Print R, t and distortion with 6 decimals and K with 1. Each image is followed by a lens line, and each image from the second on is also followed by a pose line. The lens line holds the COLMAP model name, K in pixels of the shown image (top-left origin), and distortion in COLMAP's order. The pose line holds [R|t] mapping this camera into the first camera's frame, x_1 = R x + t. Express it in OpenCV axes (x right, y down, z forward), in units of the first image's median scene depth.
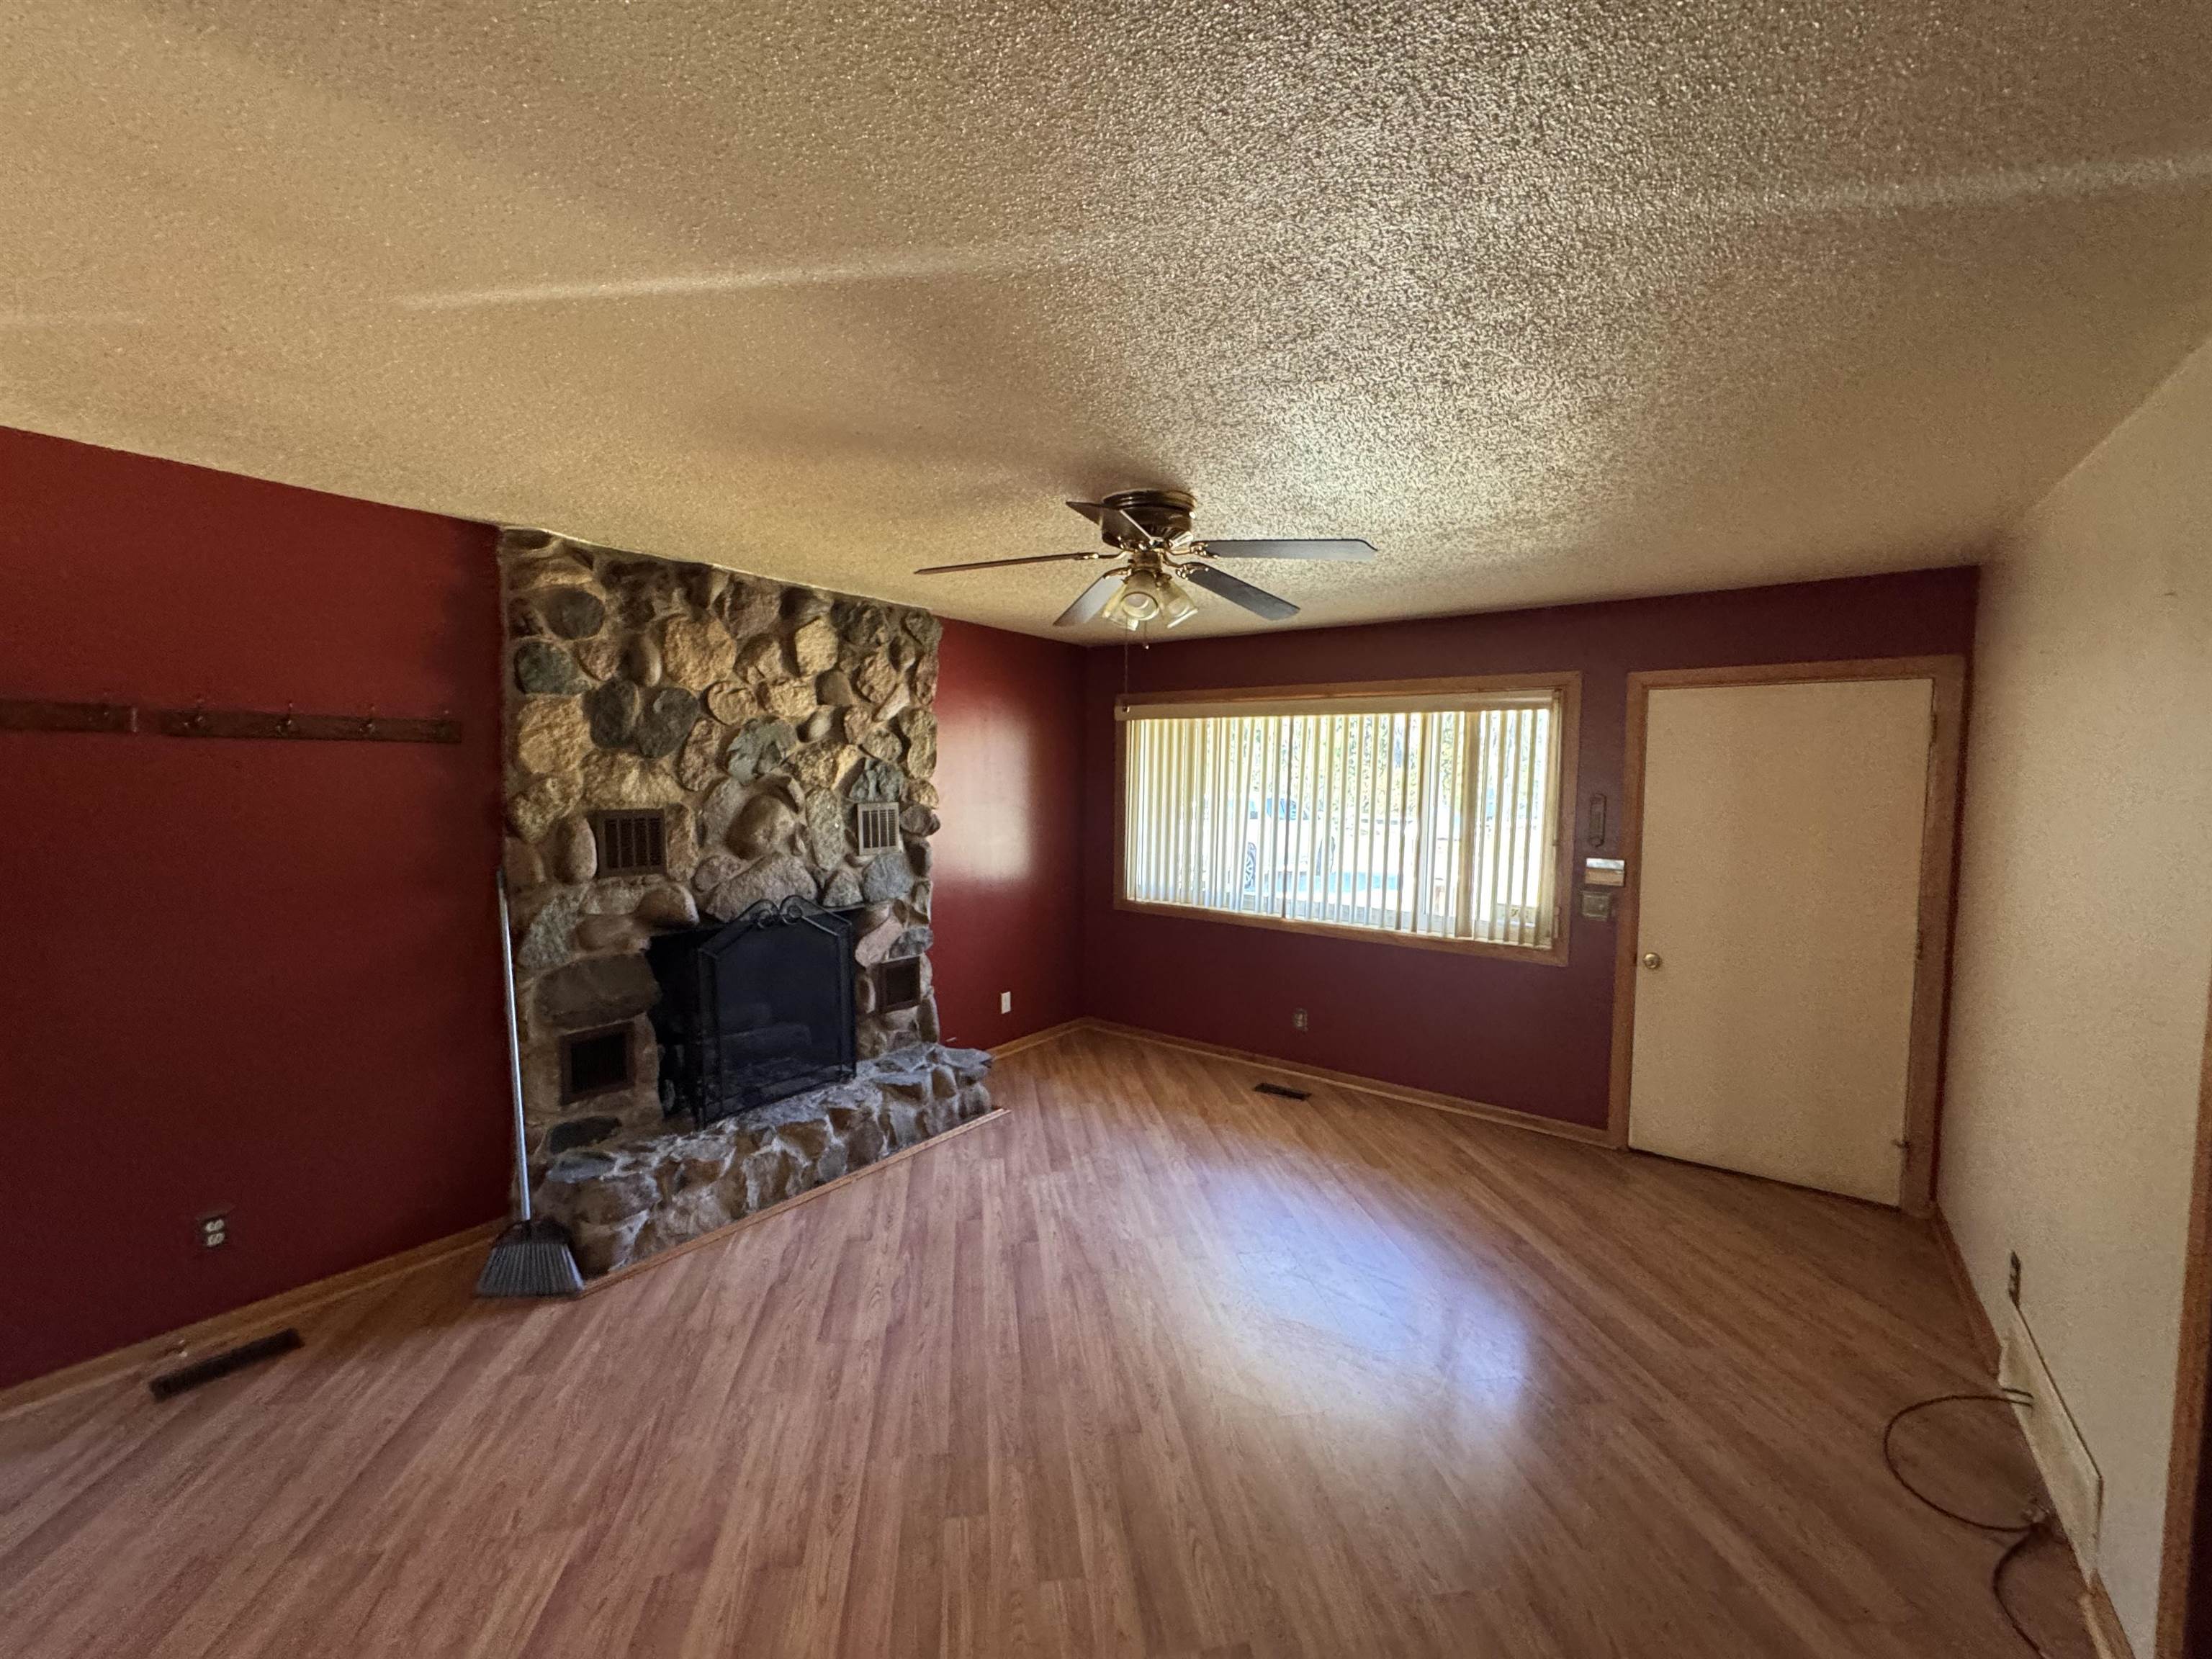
lens RADIAL K [[885.9, 0, 1105.6], [0, 885.9, 820.3], [0, 0, 1]] dist [0.010997, 0.000184]
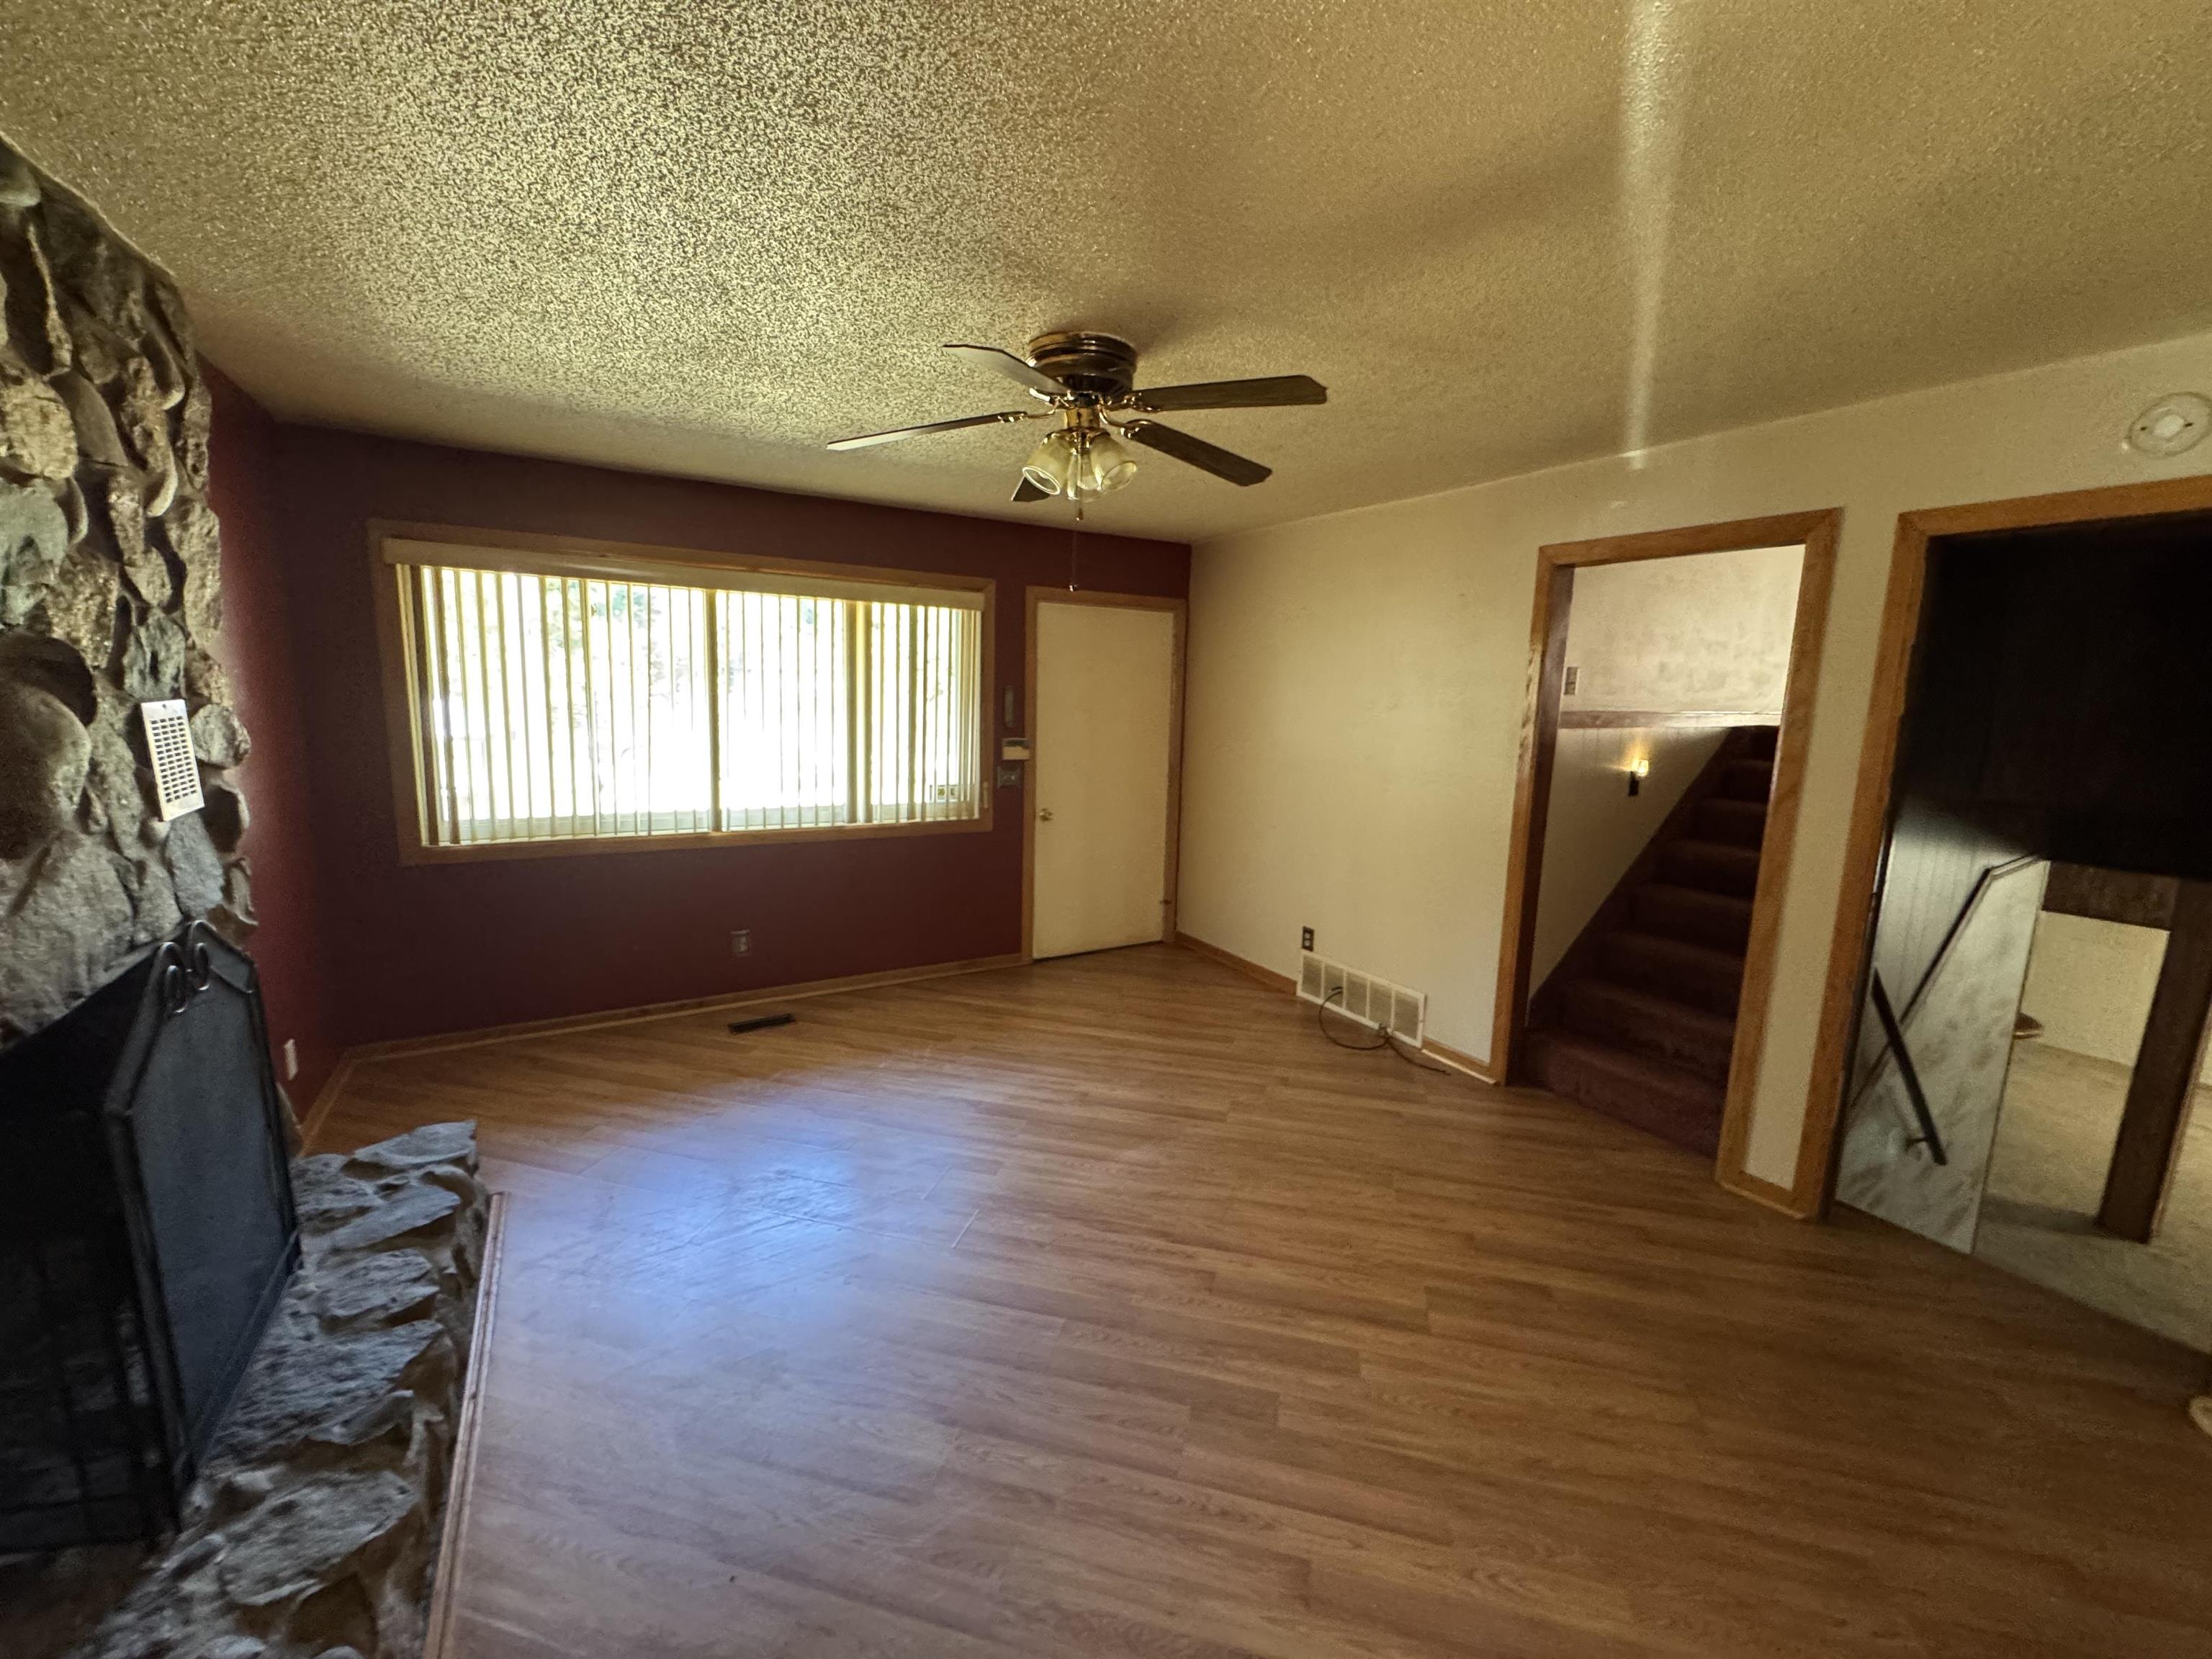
lens RADIAL K [[885.9, 0, 1105.6], [0, 885.9, 820.3], [0, 0, 1]] dist [0.010997, 0.000184]
pose [[0.388301, -0.136752, 0.911330, -0.515190], [0.024259, 0.990102, 0.138236, -0.011654], [-0.921213, -0.031569, 0.387775, 0.394448]]
